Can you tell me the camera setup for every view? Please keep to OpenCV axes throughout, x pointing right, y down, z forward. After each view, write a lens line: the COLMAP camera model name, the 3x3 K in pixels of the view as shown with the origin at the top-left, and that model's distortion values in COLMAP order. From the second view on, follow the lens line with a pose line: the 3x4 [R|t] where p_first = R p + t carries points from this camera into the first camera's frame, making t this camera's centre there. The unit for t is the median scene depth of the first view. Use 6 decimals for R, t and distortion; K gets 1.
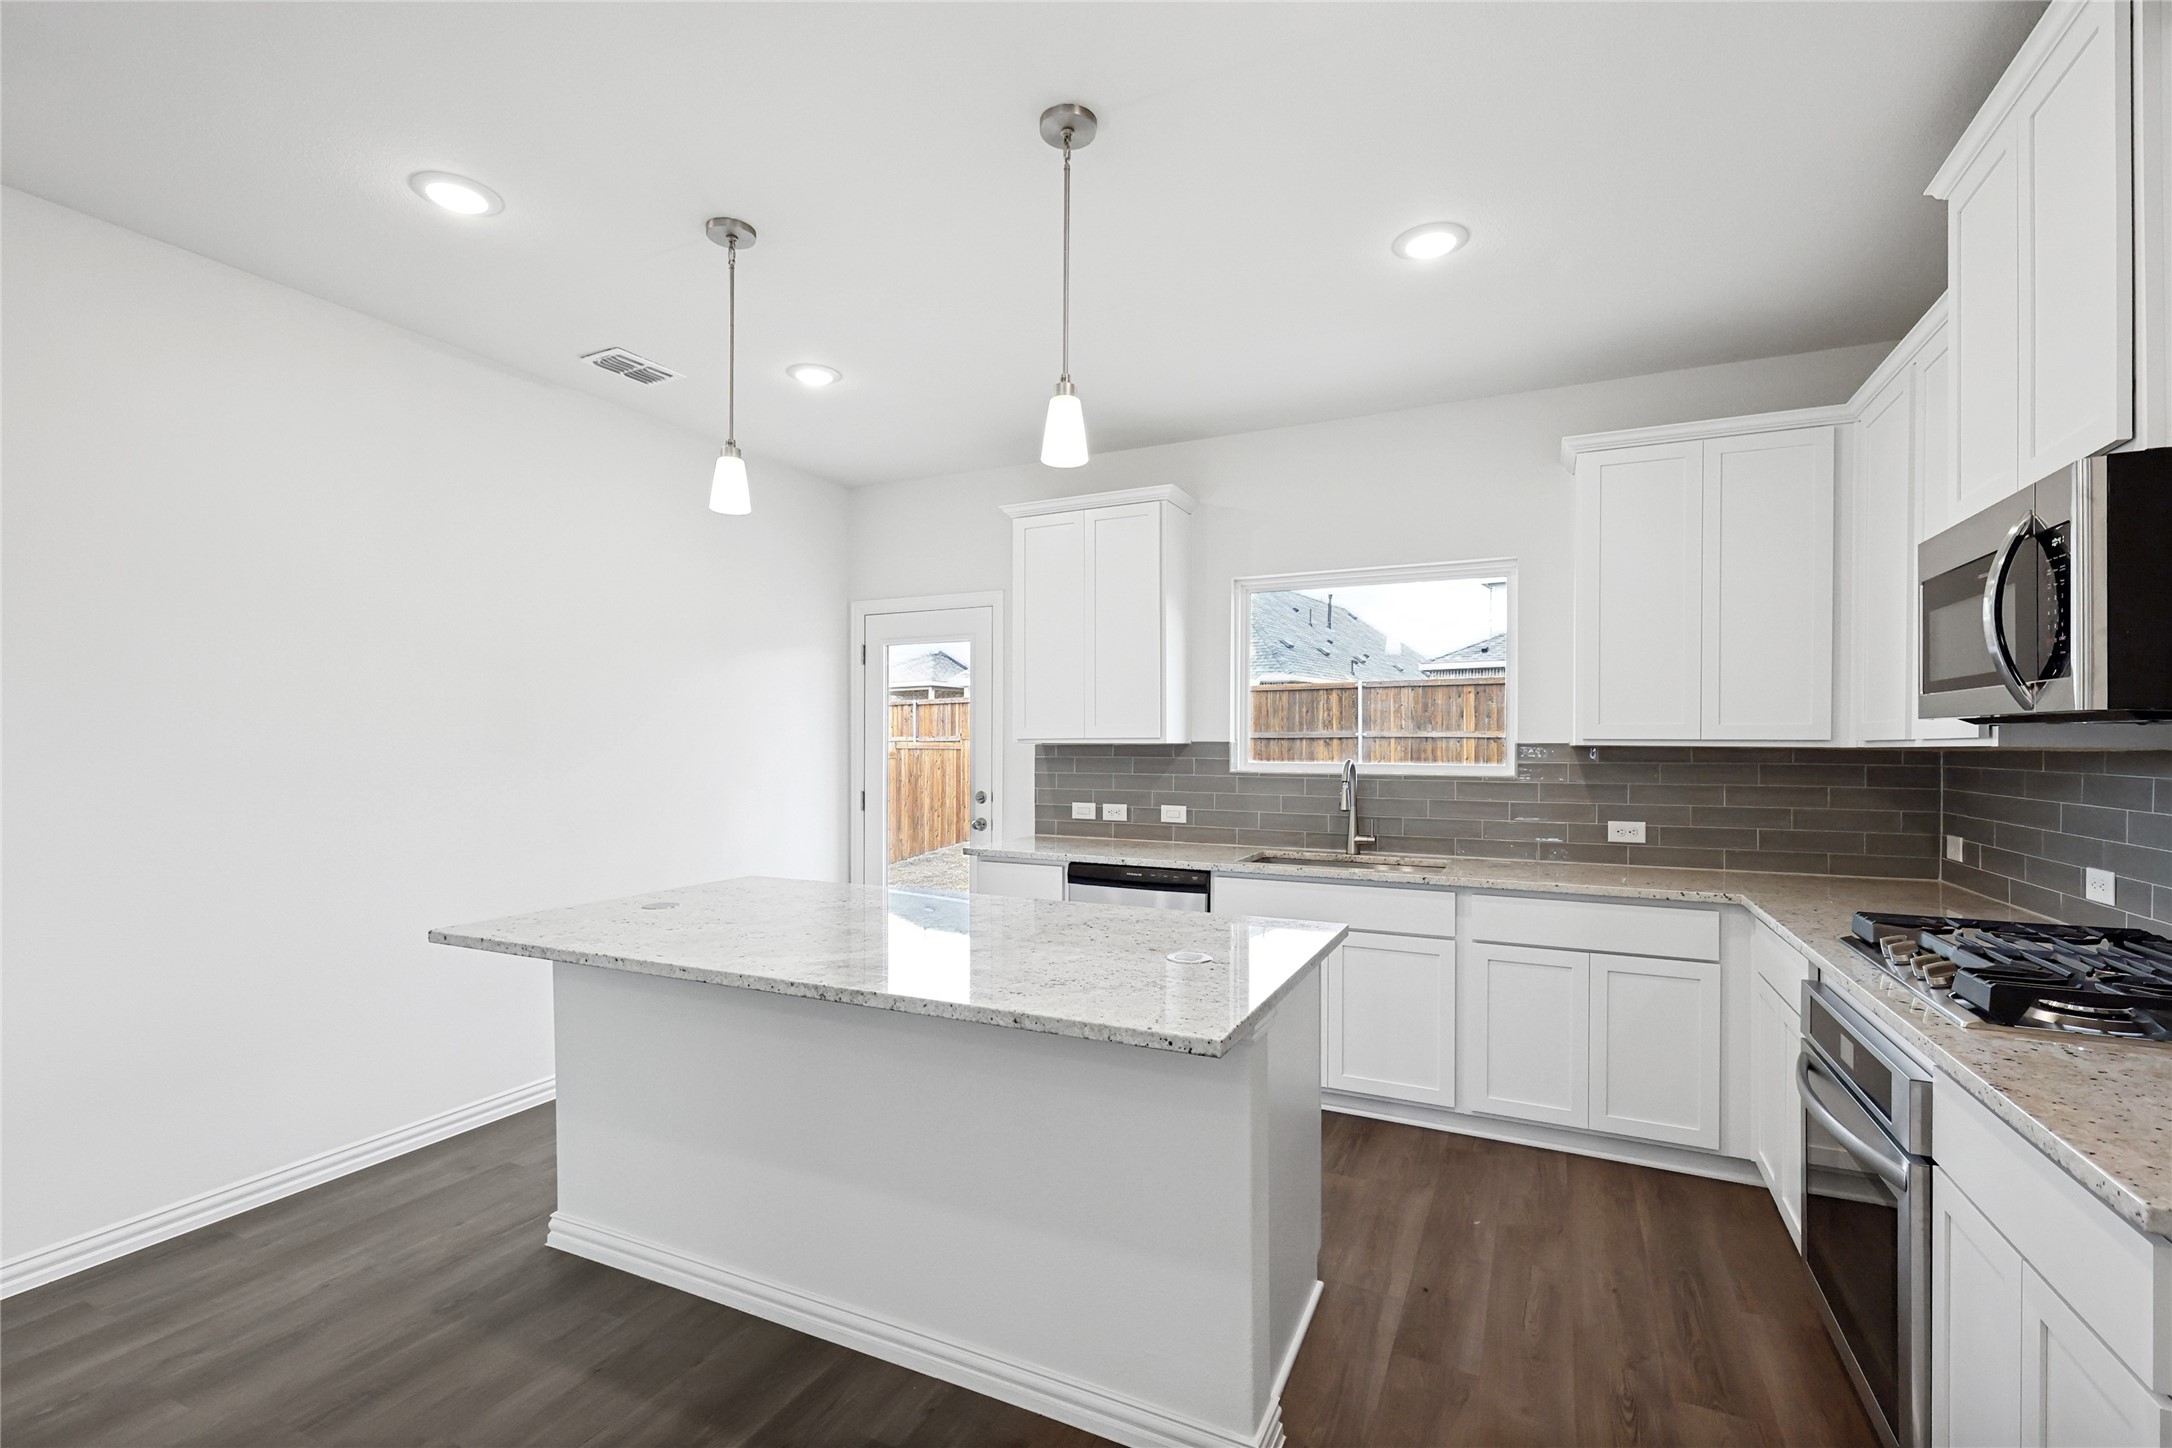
lens RADIAL K [[959.8, 0, 1077.9], [0, 959.8, 747.3], [0, 0, 1]] dist [0.001267, -0.000088]
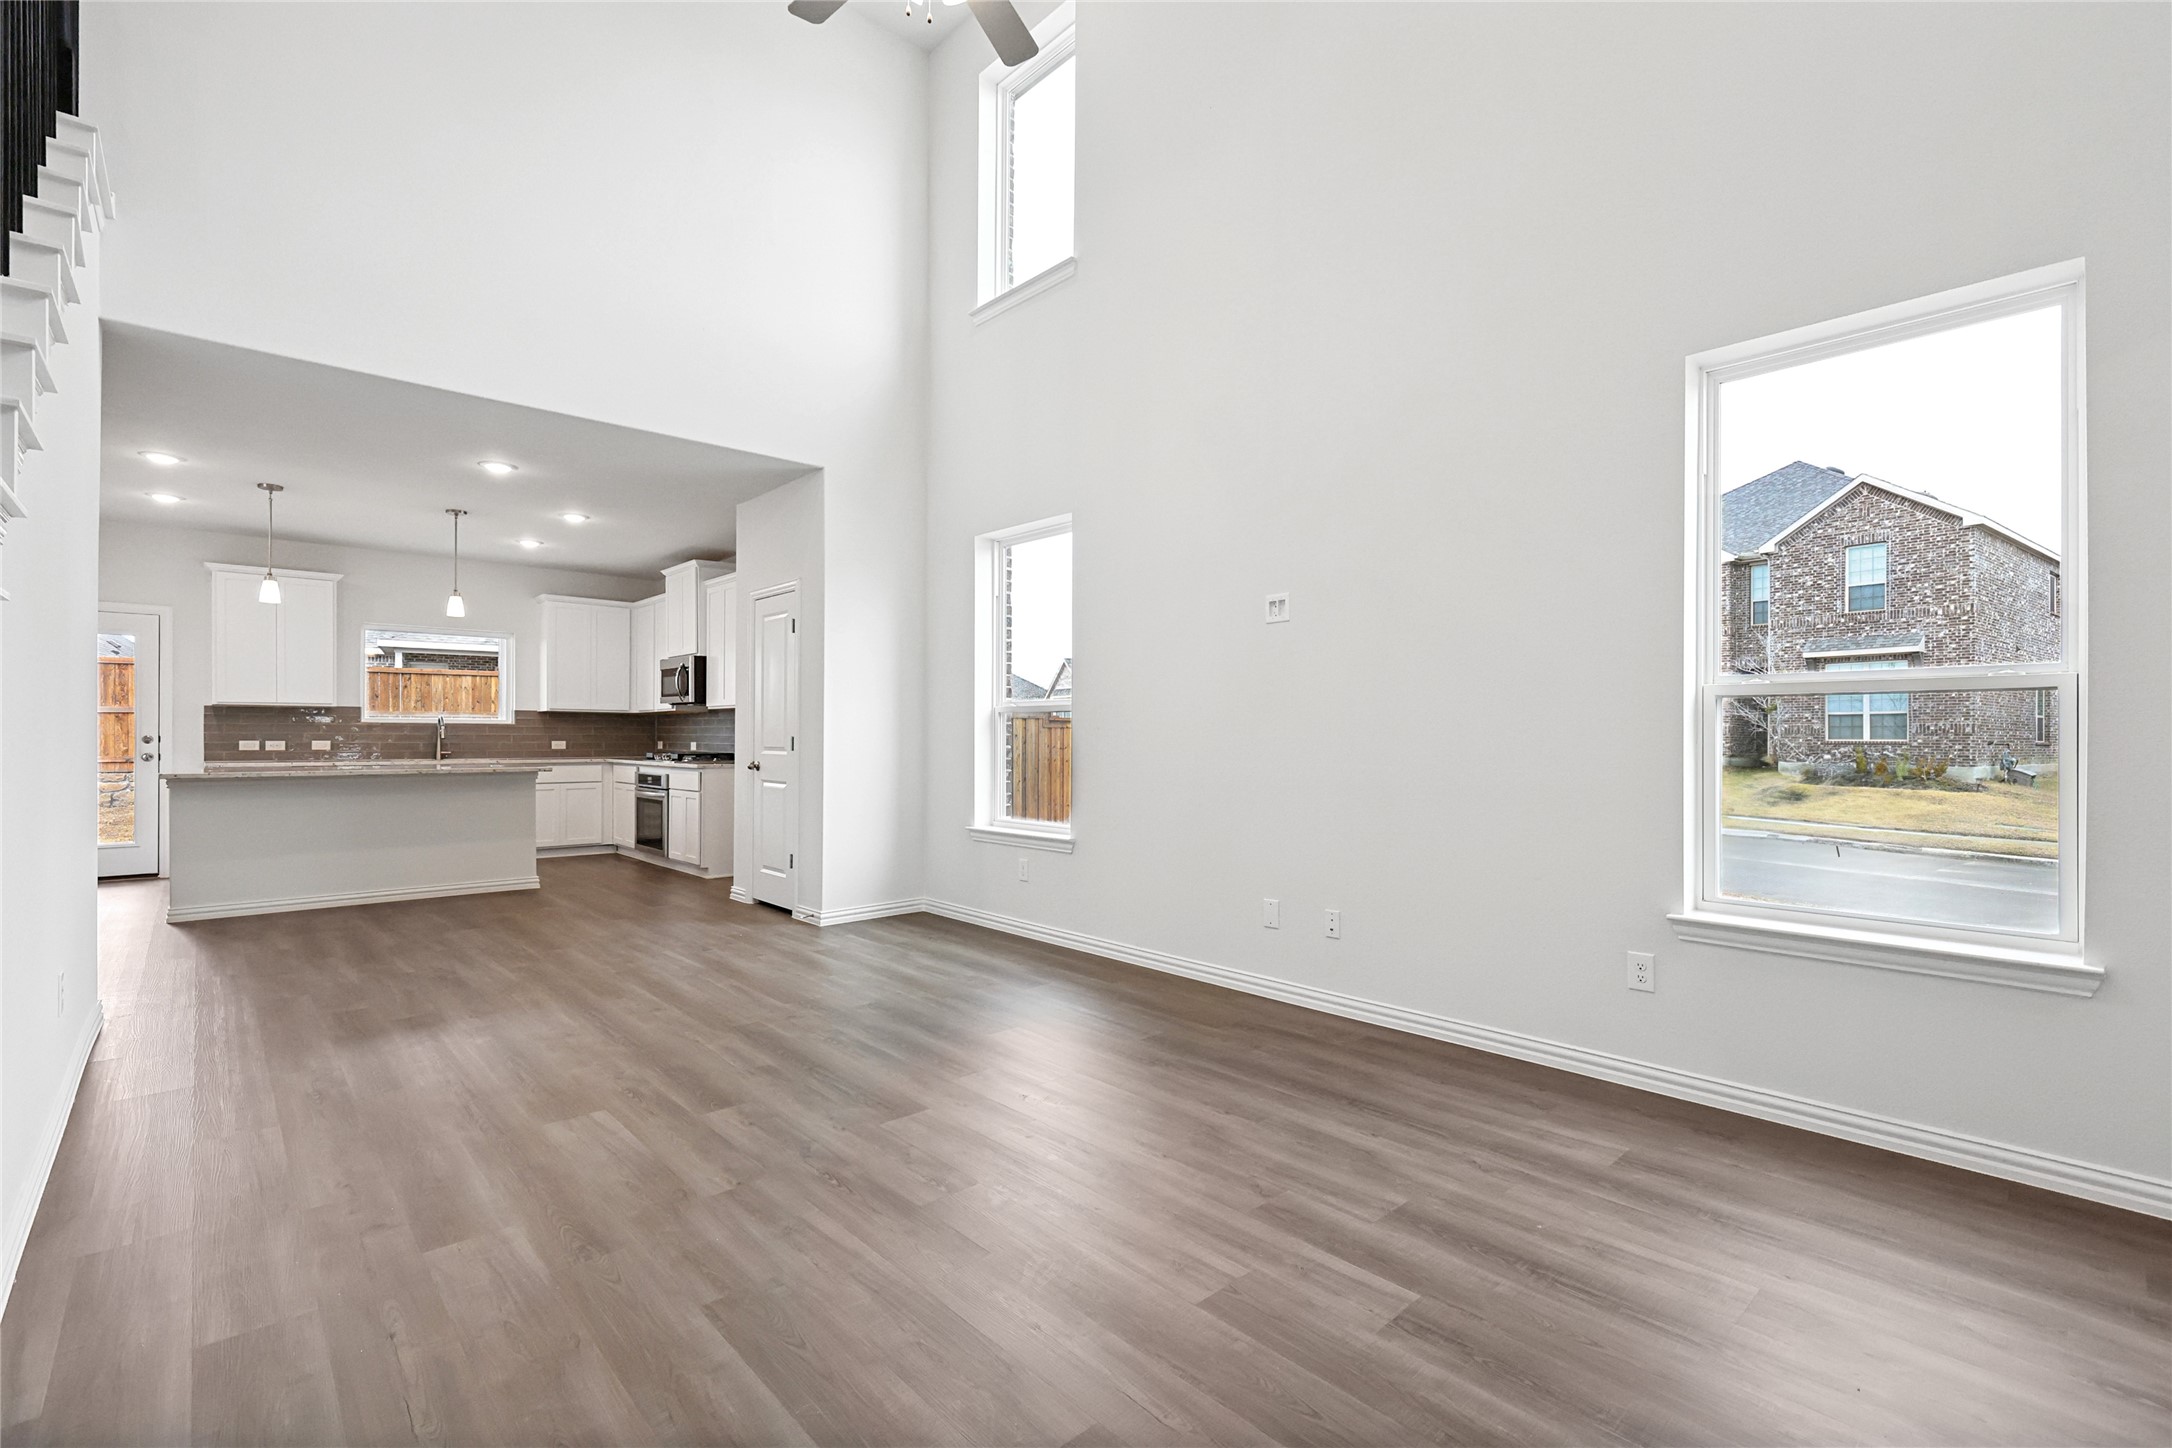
lens RADIAL K [[959.8, 0, 1093.9], [0, 959.8, 738.8], [0, 0, 1]] dist [0.001267, -0.000088]
pose [[0.352017, -0.002438, 0.935990, -1.096508], [0.000845, 0.999997, 0.002287, 0.053661], [-0.935993, -0.000014, 0.352019, -1.032069]]
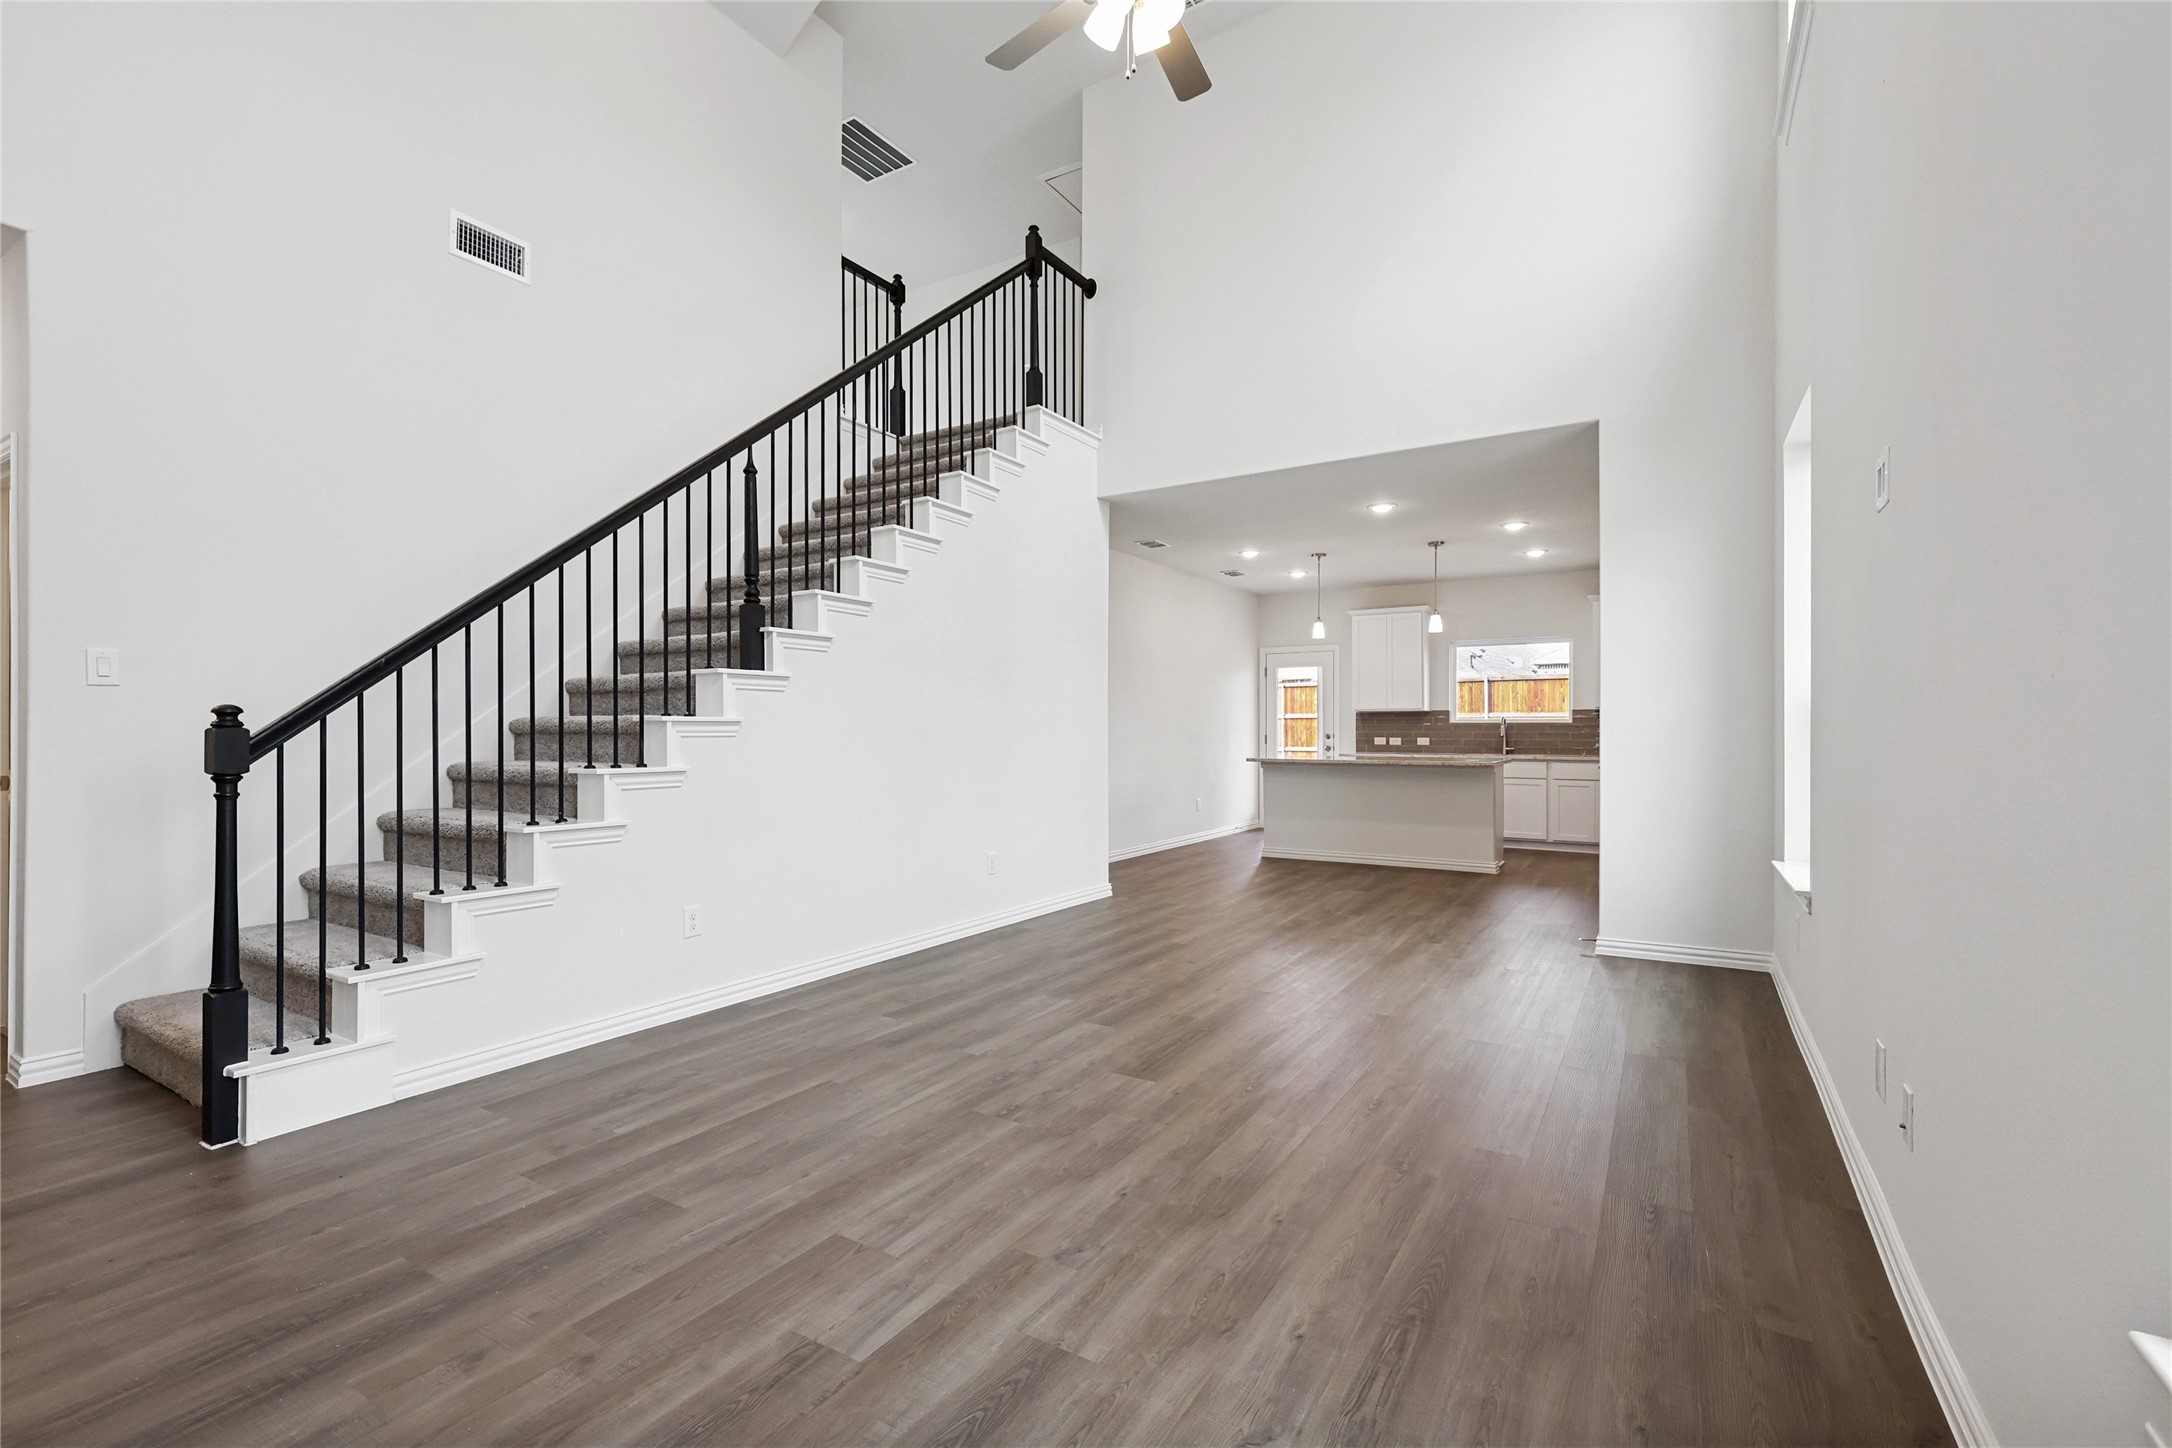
lens RADIAL K [[959.8, 0, 1081.8], [0, 959.8, 727.2], [0, 0, 1]] dist [0.001267, -0.000088]
pose [[0.995559, 0.000500, -0.094134, -0.505457], [-0.001370, 0.999957, -0.009179, 0.057472], [0.094125, 0.009267, 0.995517, -1.398342]]
